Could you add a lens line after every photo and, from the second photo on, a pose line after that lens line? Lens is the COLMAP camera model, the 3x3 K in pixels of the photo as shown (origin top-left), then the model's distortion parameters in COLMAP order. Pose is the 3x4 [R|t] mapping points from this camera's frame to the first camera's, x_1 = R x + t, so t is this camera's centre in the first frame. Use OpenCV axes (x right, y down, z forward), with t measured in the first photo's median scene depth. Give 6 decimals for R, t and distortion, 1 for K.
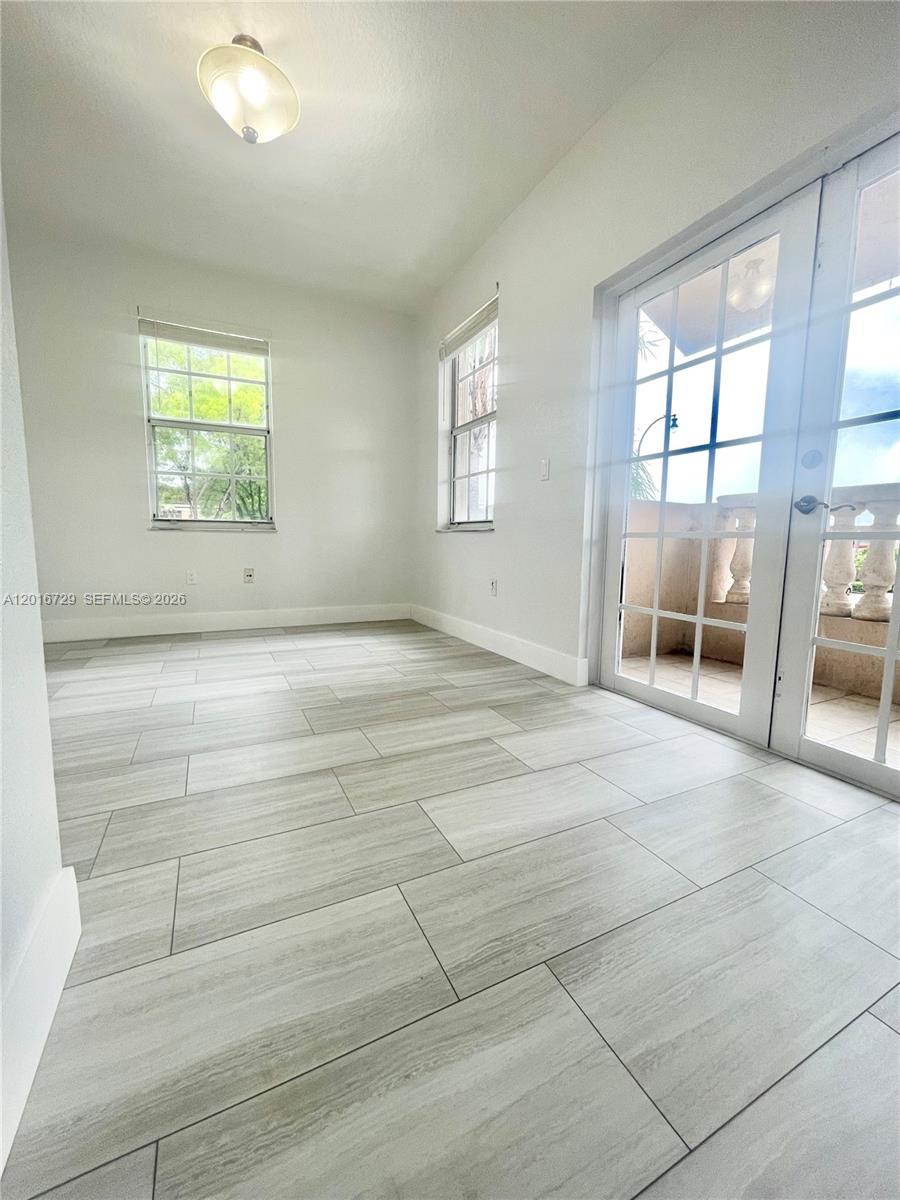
lens RADIAL K [[483.5, 0, 450.9], [0, 483.5, 595.6], [0, 0, 1]] dist [-0.004231, 0.000468]
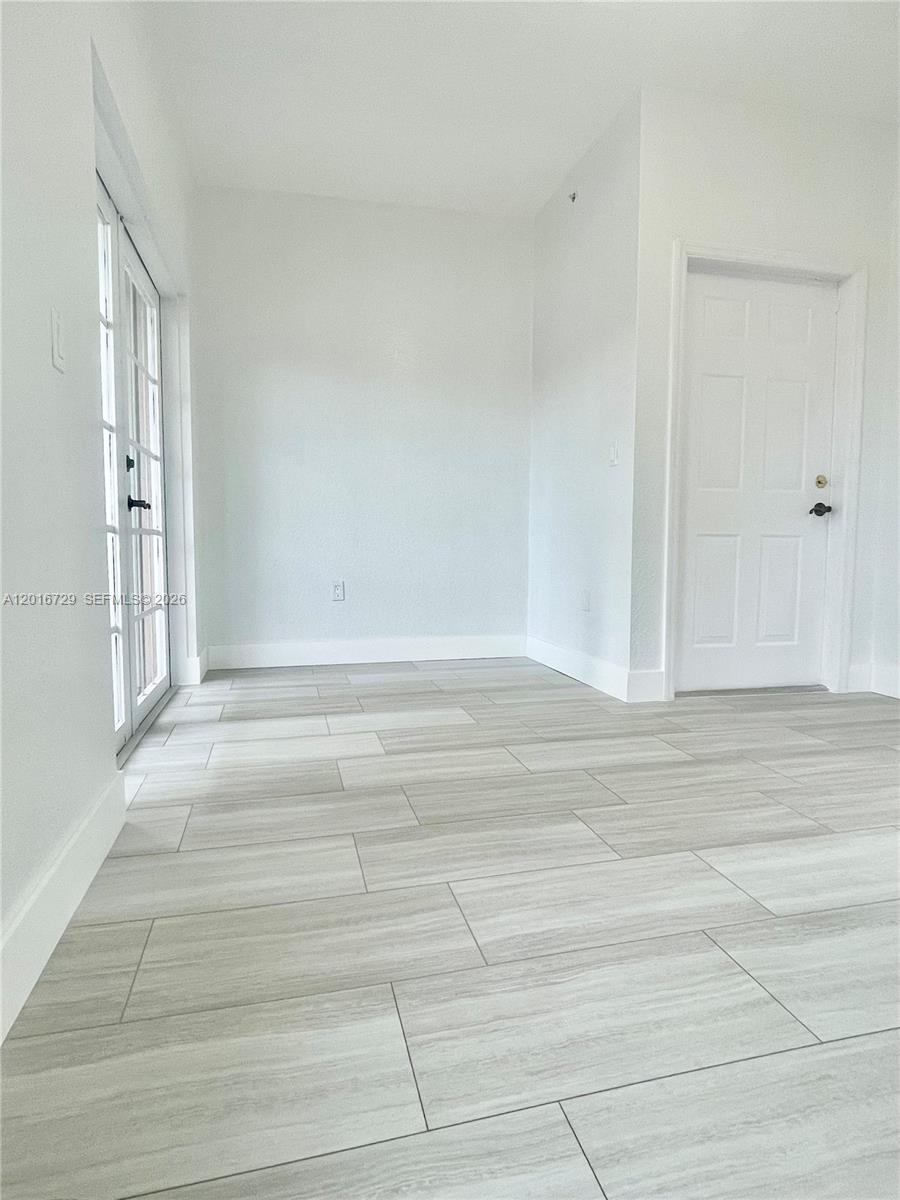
lens RADIAL K [[677.8, 0, 439.9], [0, 677.8, 596.9], [0, 0, 1]] dist [-0.012622, 0.001424]
pose [[-0.974336, -0.032528, 0.222737, -0.229456], [0.014022, 0.978812, 0.204278, -0.198918], [-0.224663, 0.202159, -0.953236, 1.670628]]
